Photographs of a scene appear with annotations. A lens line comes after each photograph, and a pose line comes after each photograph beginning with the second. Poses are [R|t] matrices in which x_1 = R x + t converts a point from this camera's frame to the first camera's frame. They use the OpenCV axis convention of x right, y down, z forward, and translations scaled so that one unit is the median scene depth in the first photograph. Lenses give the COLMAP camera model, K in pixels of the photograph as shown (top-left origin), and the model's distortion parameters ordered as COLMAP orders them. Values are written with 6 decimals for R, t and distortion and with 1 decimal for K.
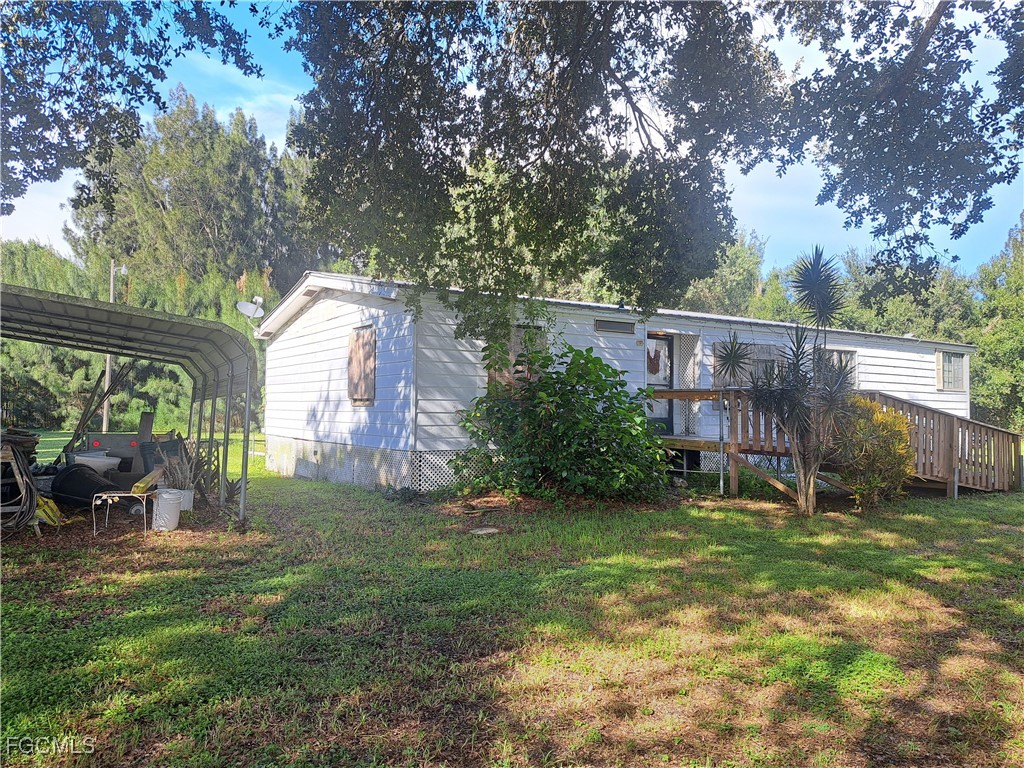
lens RADIAL K [[736.9, 0, 505.5], [0, 736.9, 391.5], [0, 0, 1]] dist [0.068764, -0.087760]
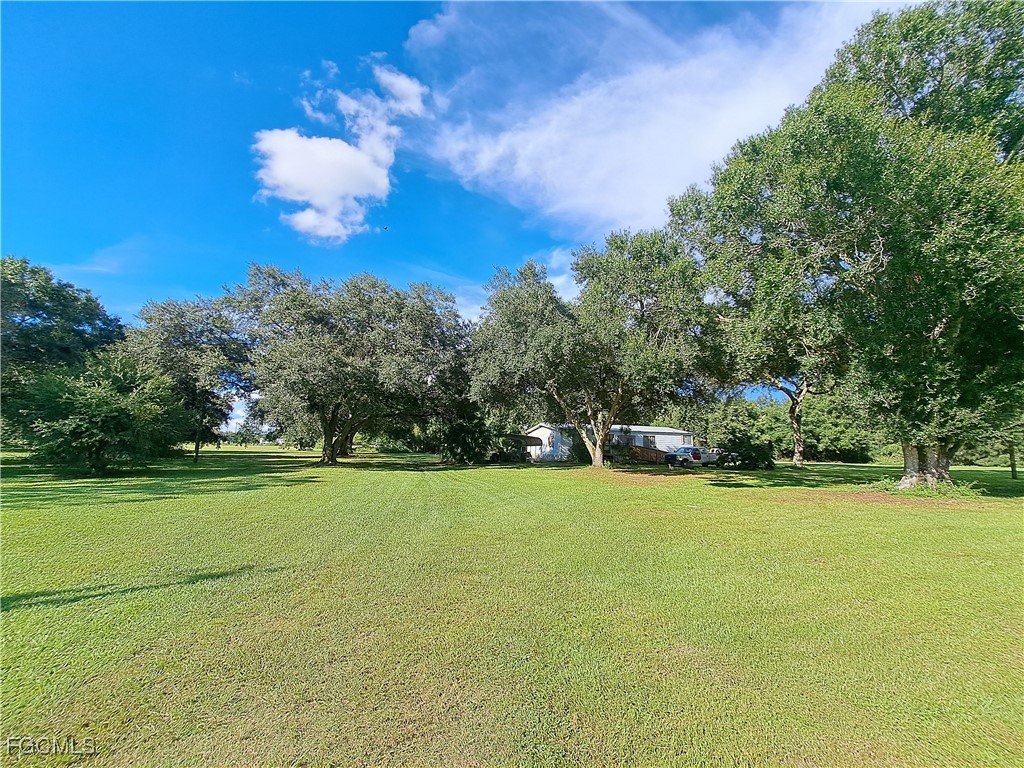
lens RADIAL K [[407.0, 0, 508.0], [0, 407.0, 385.6], [0, 0, 1]] dist [-0.025070, 0.003922]
pose [[0.969919, -0.036829, -0.240625, 0.229609], [0.003602, 0.990552, -0.137092, -0.025372], [0.243400, 0.132101, 0.960888, -1.972507]]
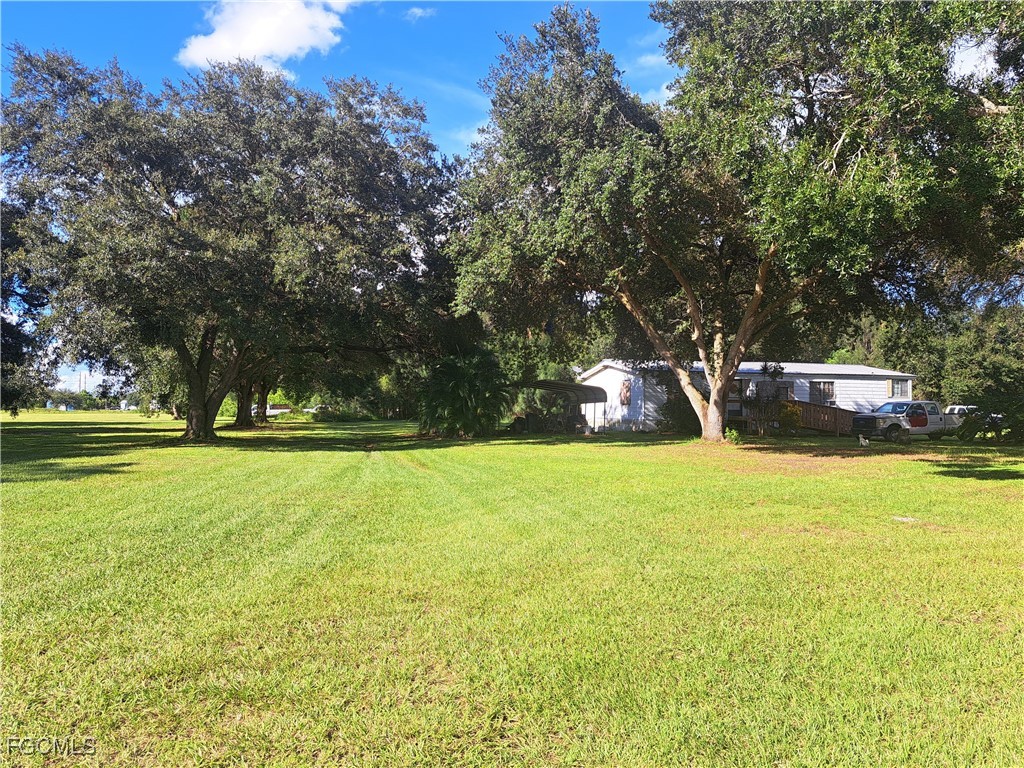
lens RADIAL K [[736.9, 0, 505.5], [0, 736.9, 391.5], [0, 0, 1]] dist [0.068764, -0.087760]
pose [[0.949415, -0.020332, -0.313364, 0.256981], [0.016748, 0.999760, -0.014125, -0.007979], [0.313576, 0.008162, 0.949528, -1.826244]]
